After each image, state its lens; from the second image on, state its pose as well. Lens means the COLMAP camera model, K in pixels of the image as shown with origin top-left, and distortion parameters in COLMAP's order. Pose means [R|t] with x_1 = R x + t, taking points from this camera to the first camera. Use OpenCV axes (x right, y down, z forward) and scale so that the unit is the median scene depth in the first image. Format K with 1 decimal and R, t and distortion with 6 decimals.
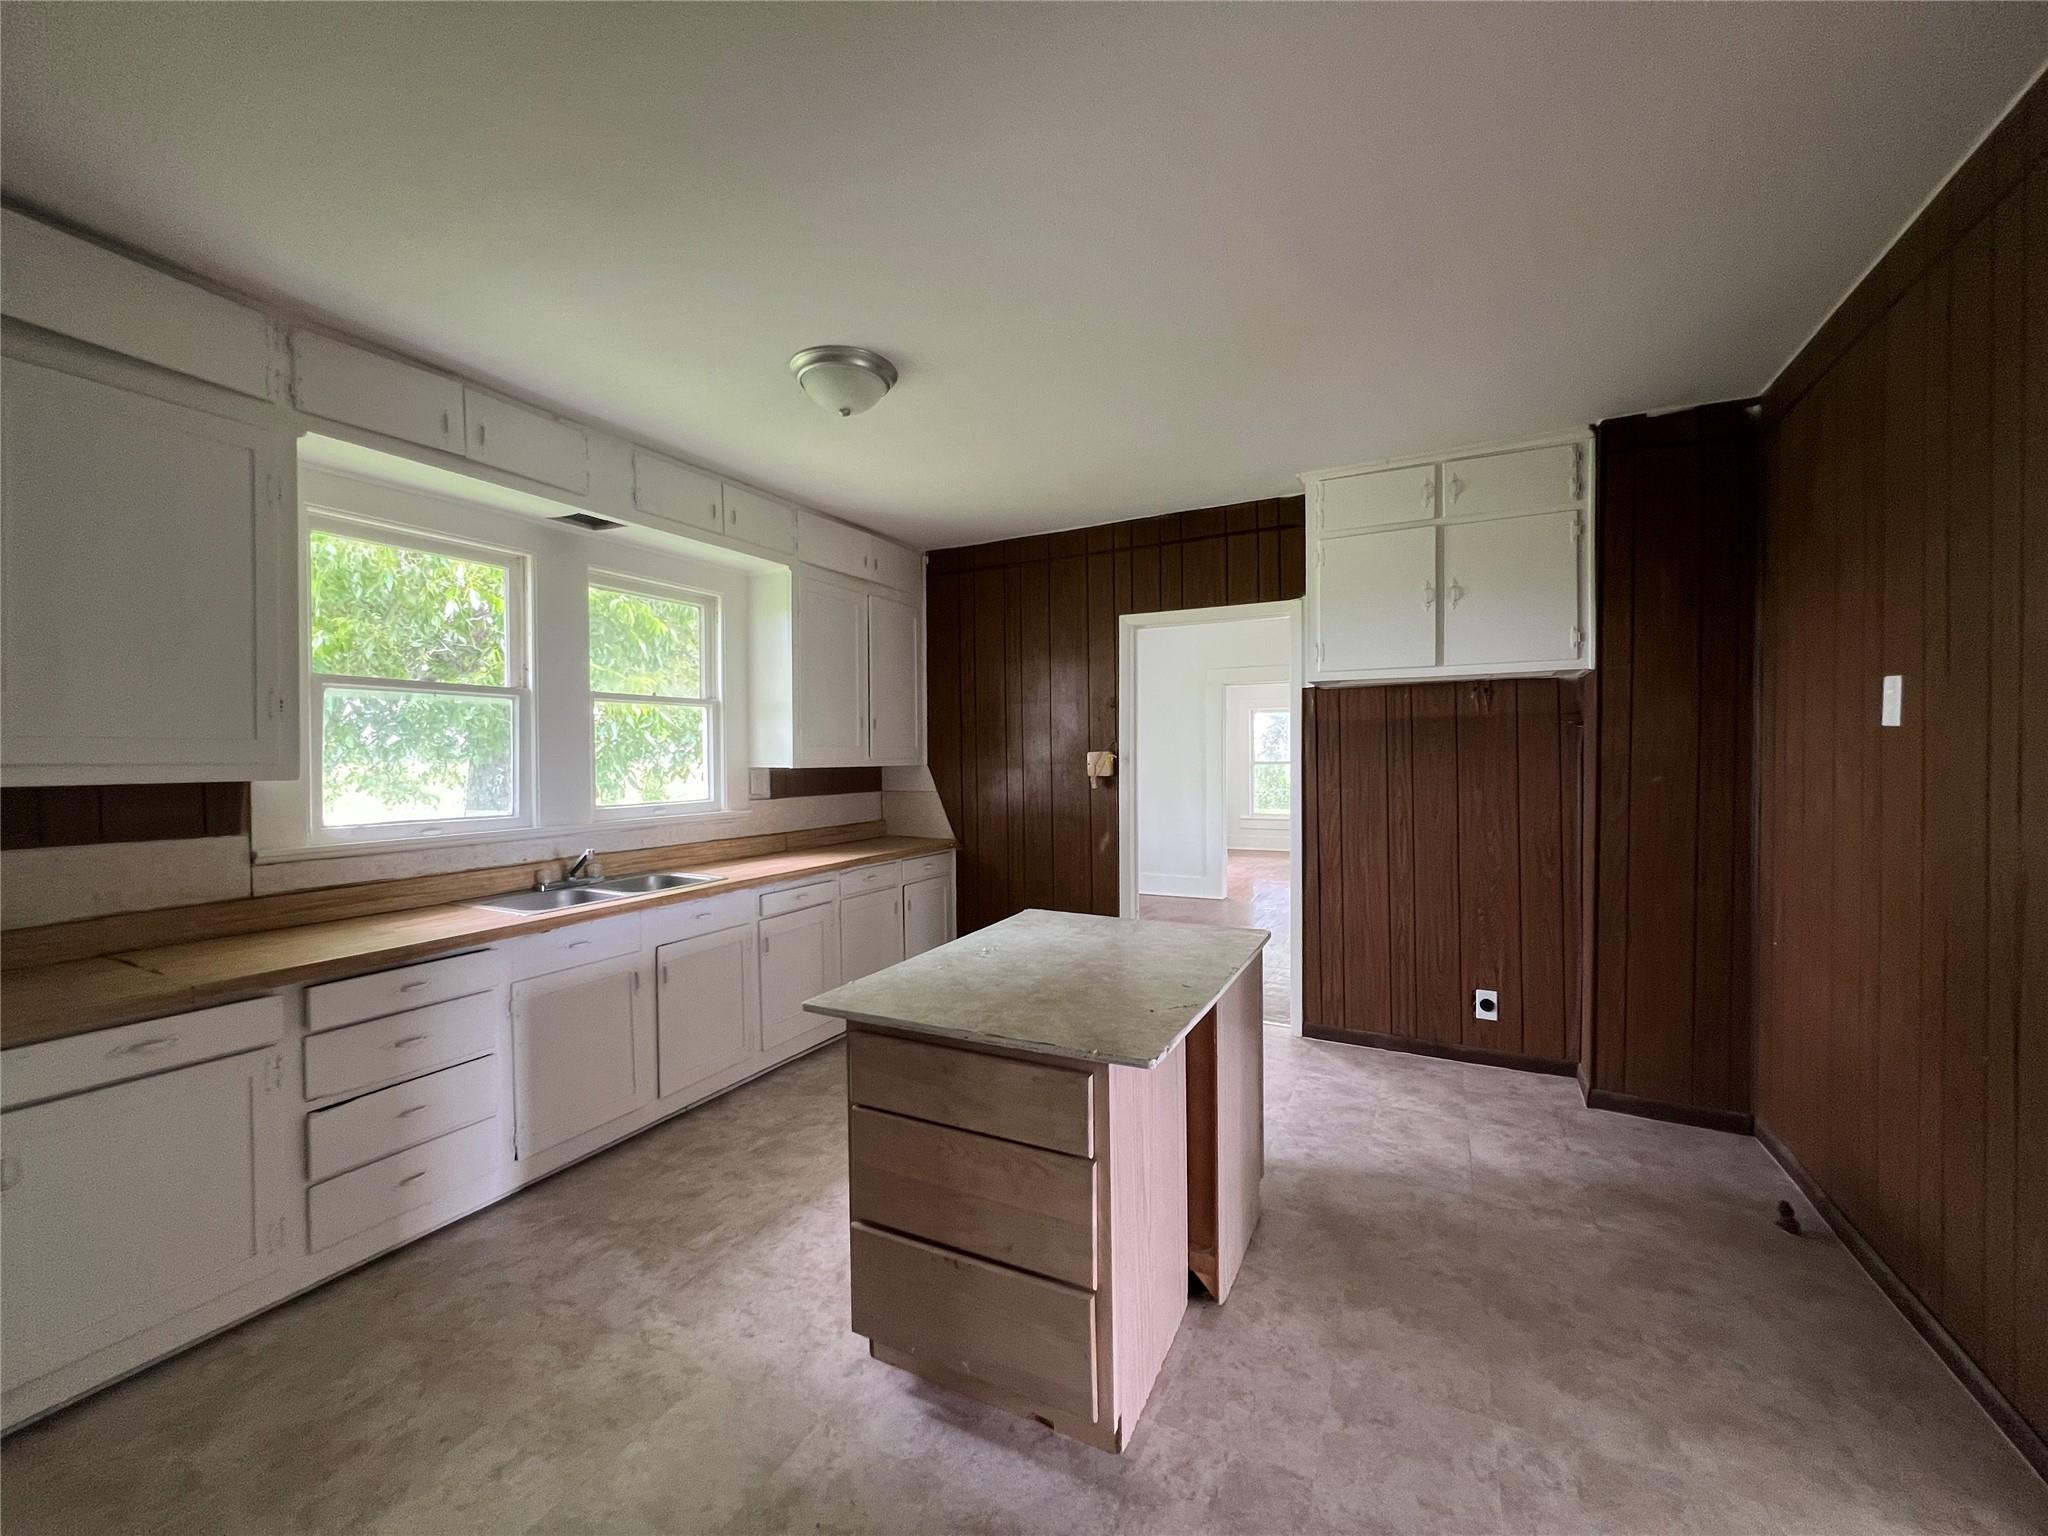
lens RADIAL K [[819.0, 0, 1023.4], [0, 819.0, 766.0], [0, 0, 1]] dist [0.008556, -0.001052]
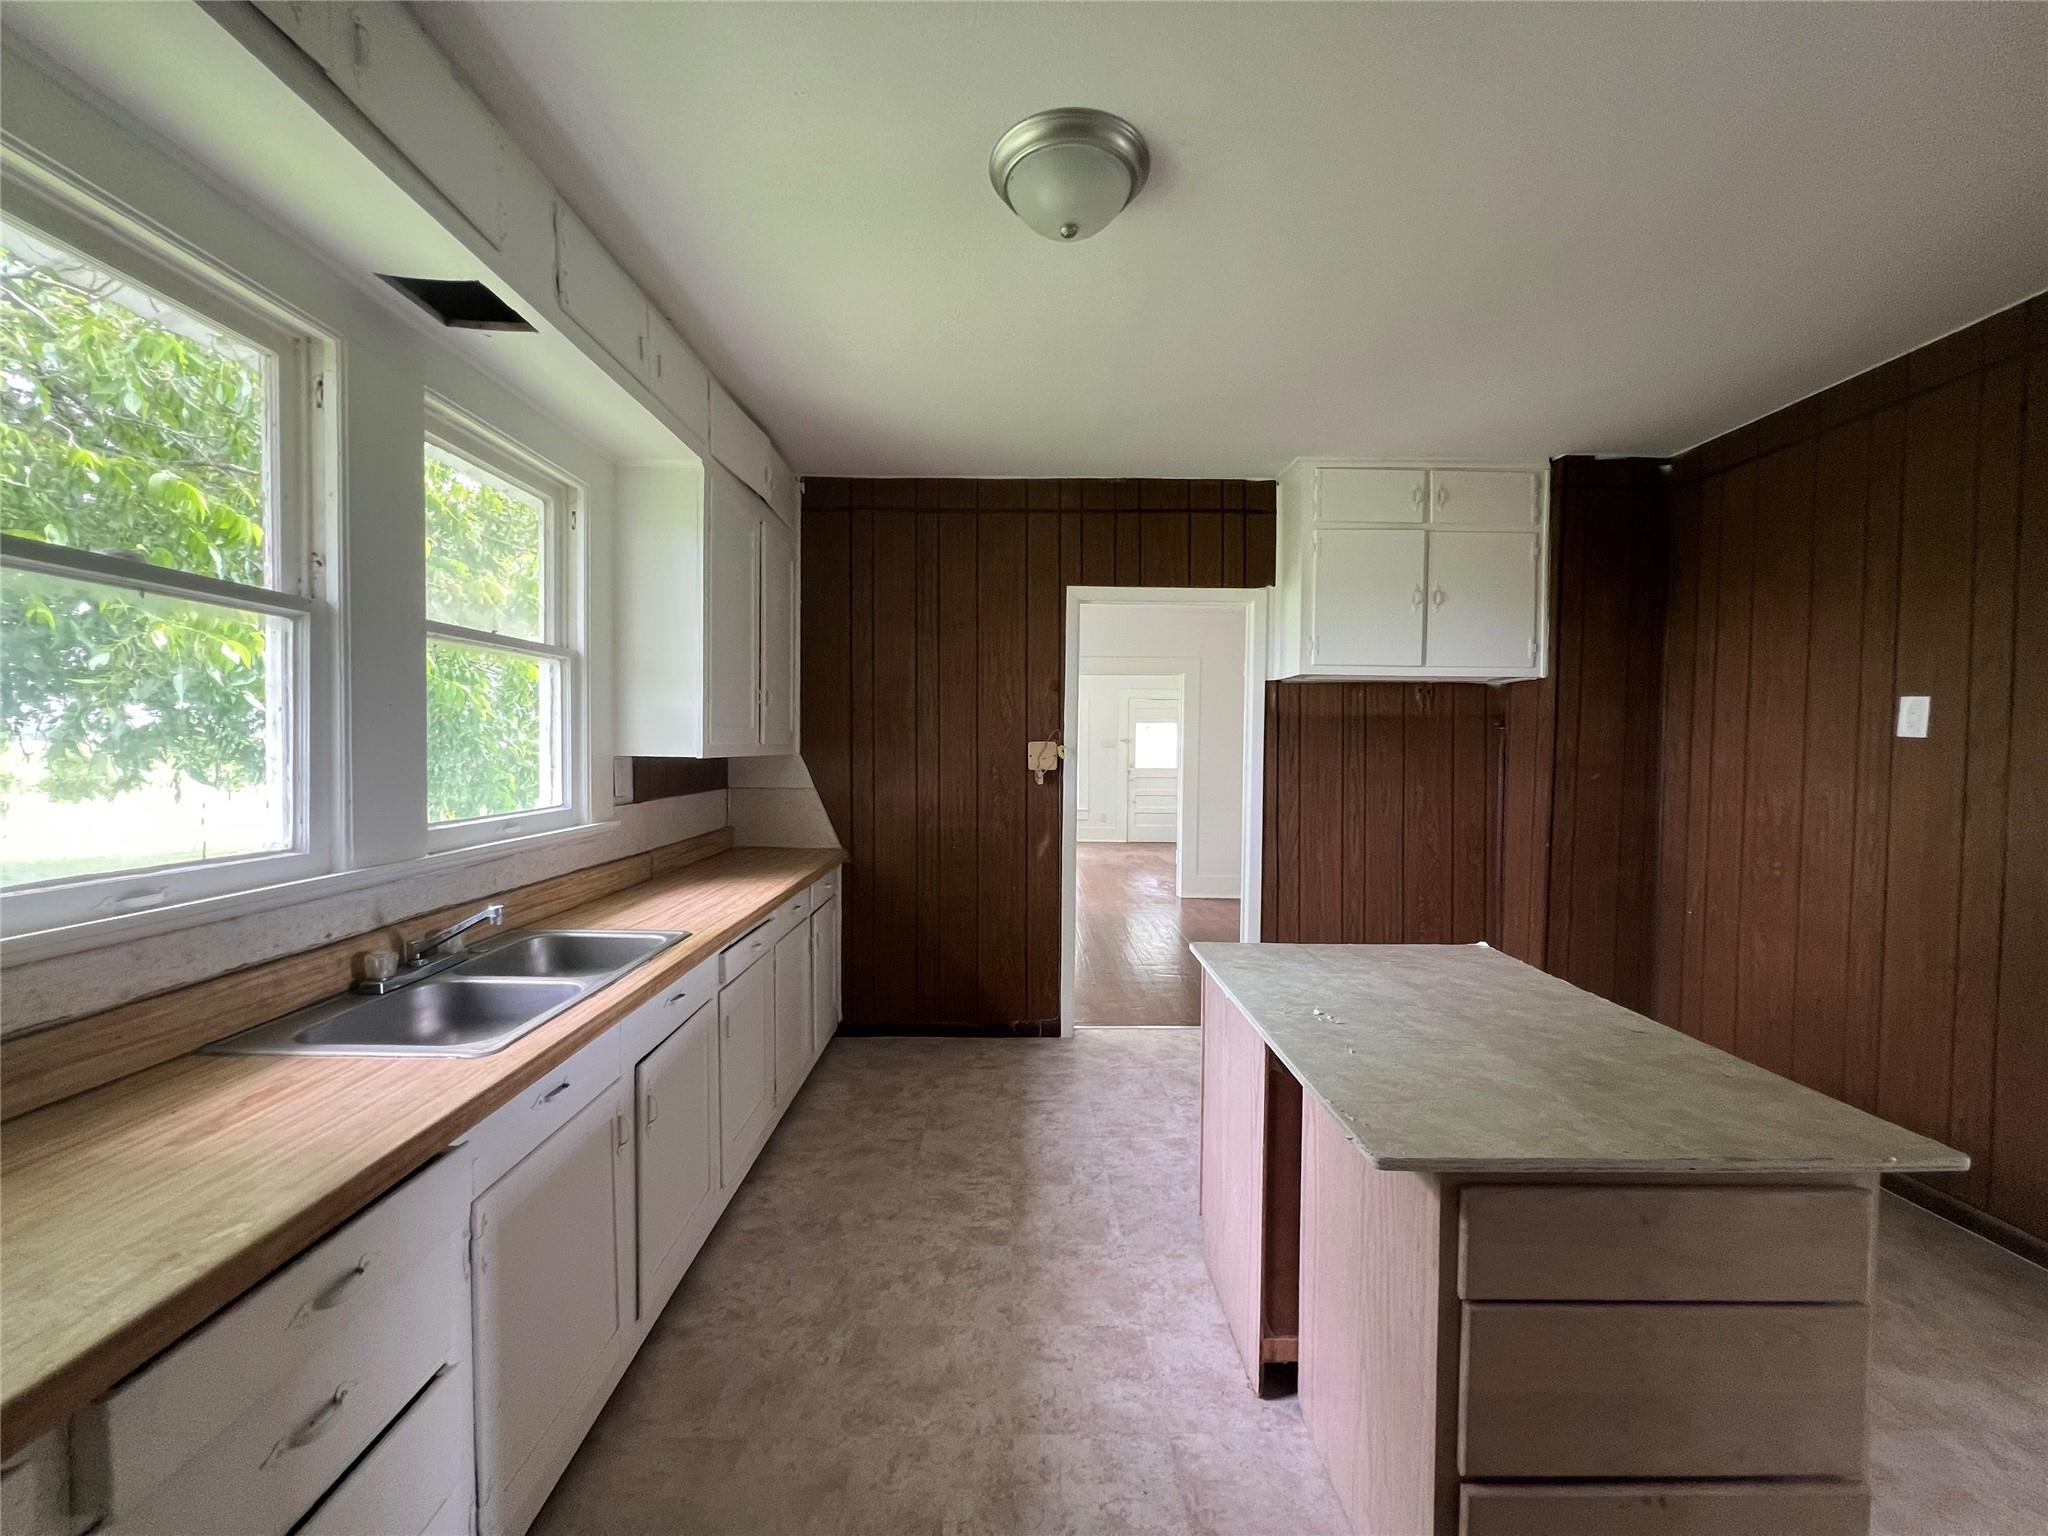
lens RADIAL K [[819.0, 0, 1022.8], [0, 819.0, 765.9], [0, 0, 1]] dist [0.008556, -0.001052]
pose [[0.884468, 0.004703, 0.466577, -0.414393], [-0.011318, 0.999871, 0.011376, -0.001991], [-0.466464, -0.015342, 0.884407, 0.309813]]
